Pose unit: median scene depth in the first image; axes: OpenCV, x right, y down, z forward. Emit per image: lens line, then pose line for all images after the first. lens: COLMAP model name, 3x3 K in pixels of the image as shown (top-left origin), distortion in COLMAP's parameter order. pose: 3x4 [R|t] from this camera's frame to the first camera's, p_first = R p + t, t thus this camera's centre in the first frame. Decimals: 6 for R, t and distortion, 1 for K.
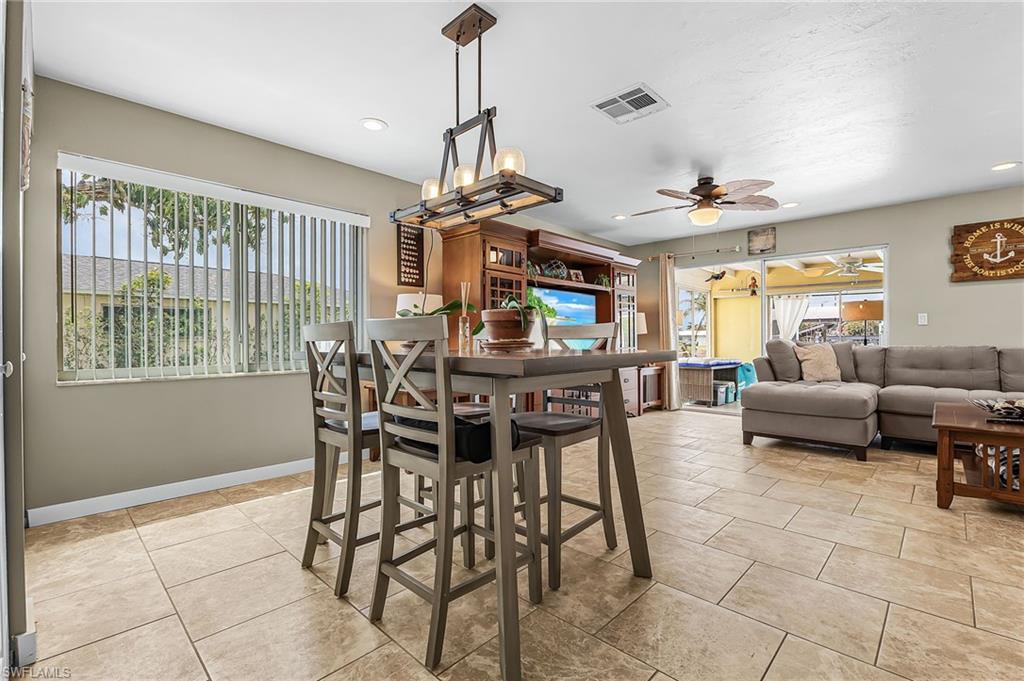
lens RADIAL K [[453.9, 0, 519.0], [0, 453.9, 343.0], [0, 0, 1]] dist [-0.009558, -0.000938]
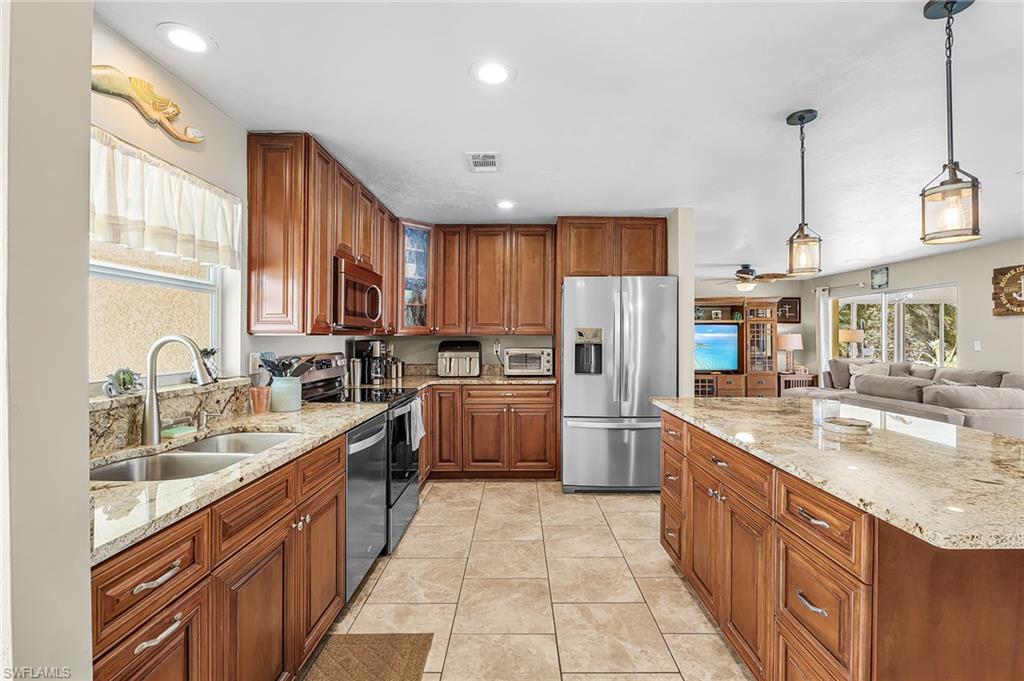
lens RADIAL K [[453.9, 0, 510.1], [0, 453.9, 338.4], [0, 0, 1]] dist [-0.009558, -0.000938]
pose [[0.674430, 0.002525, -0.738335, 1.028078], [-0.004005, 0.999992, -0.000239, -0.074539], [0.738328, 0.003118, 0.674434, -0.781208]]
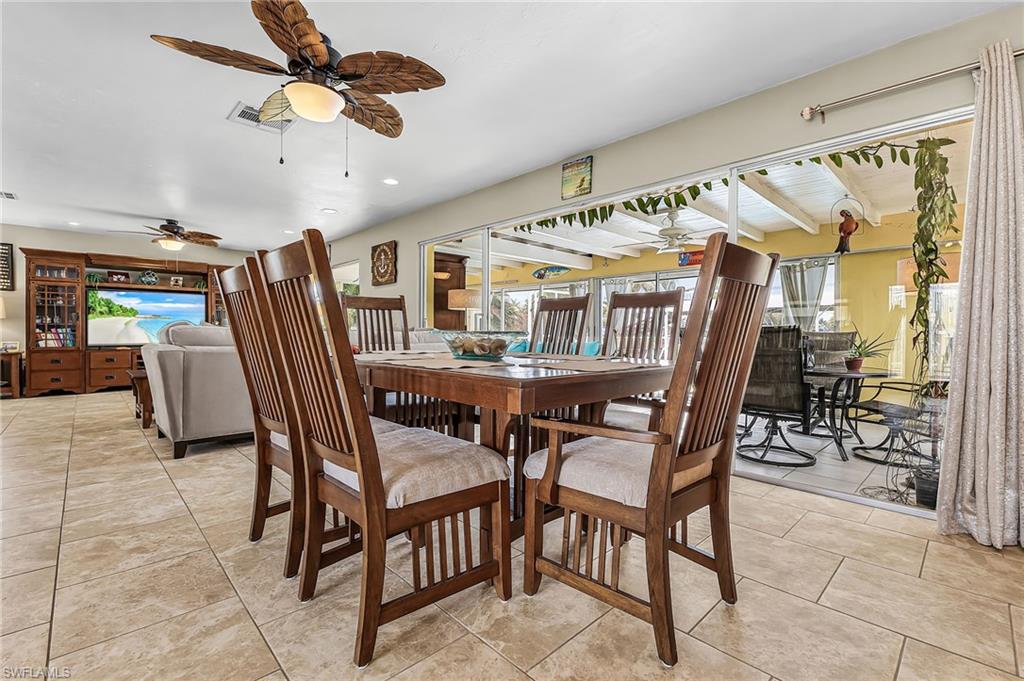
lens RADIAL K [[453.9, 0, 519.3], [0, 453.9, 340.2], [0, 0, 1]] dist [-0.009558, -0.000938]
pose [[0.998911, 0.004886, -0.046404, 1.576311], [-0.004427, 0.999940, 0.009987, 0.021166], [0.046450, -0.009771, 0.998873, -0.441302]]
